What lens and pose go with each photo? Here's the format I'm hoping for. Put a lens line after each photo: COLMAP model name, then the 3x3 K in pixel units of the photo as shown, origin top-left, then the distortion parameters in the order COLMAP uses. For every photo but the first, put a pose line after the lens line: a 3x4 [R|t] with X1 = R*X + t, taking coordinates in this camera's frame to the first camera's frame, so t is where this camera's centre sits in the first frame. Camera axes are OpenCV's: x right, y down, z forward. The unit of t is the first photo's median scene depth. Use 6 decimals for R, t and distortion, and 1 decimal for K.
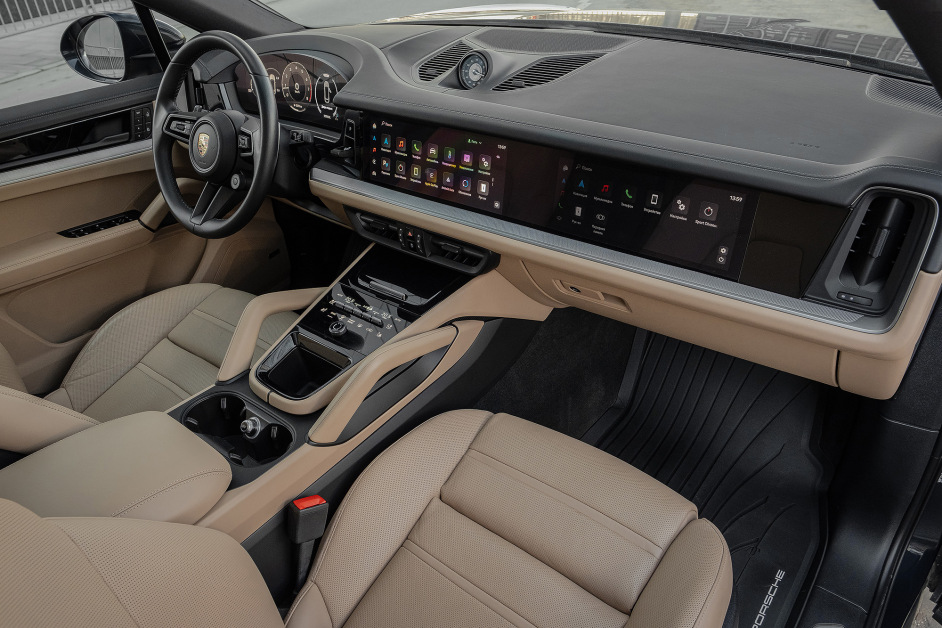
lens RADIAL K [[671.2, 0, 429.3], [0, 671.2, 312.2], [0, 0, 1]] dist [-0.019017, 0.003492]
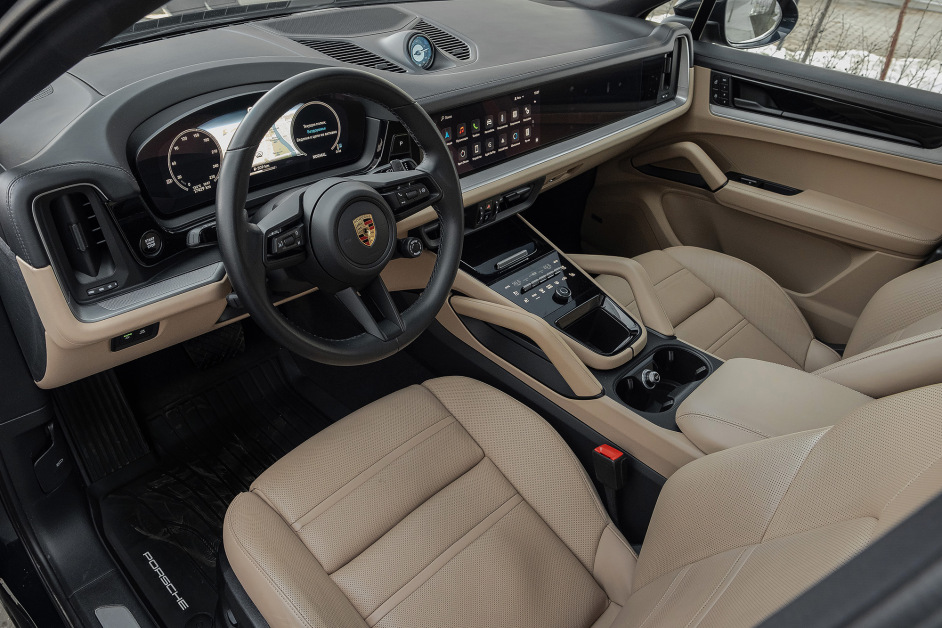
lens RADIAL K [[671.2, 0, 429.3], [0, 671.2, 312.2], [0, 0, 1]] dist [-0.019017, 0.003492]
pose [[0.086461, -0.501166, 0.861021, -1.068505], [0.490019, 0.773879, 0.401238, -0.473753], [-0.867413, 0.387225, 0.312491, 0.842156]]
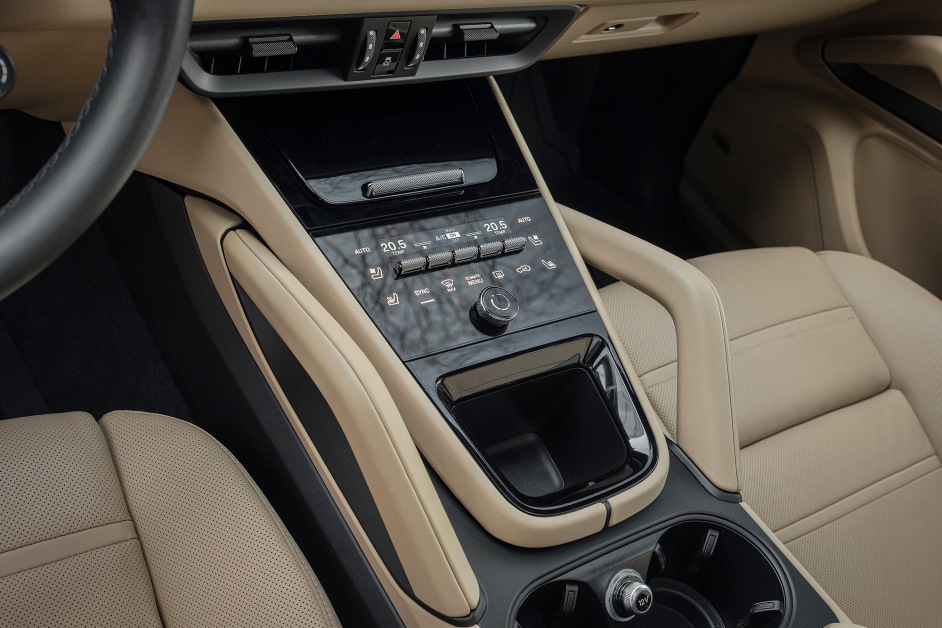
lens RADIAL K [[1025.0, 0, 471.0], [0, 1025.0, 314.0], [0, 0, 1]] dist [-0.071036, -0.000296]
pose [[0.259156, -0.545255, 0.797205, -0.632557], [0.255436, 0.834708, 0.487868, -0.276748], [-0.931446, 0.077201, 0.355597, 0.771900]]
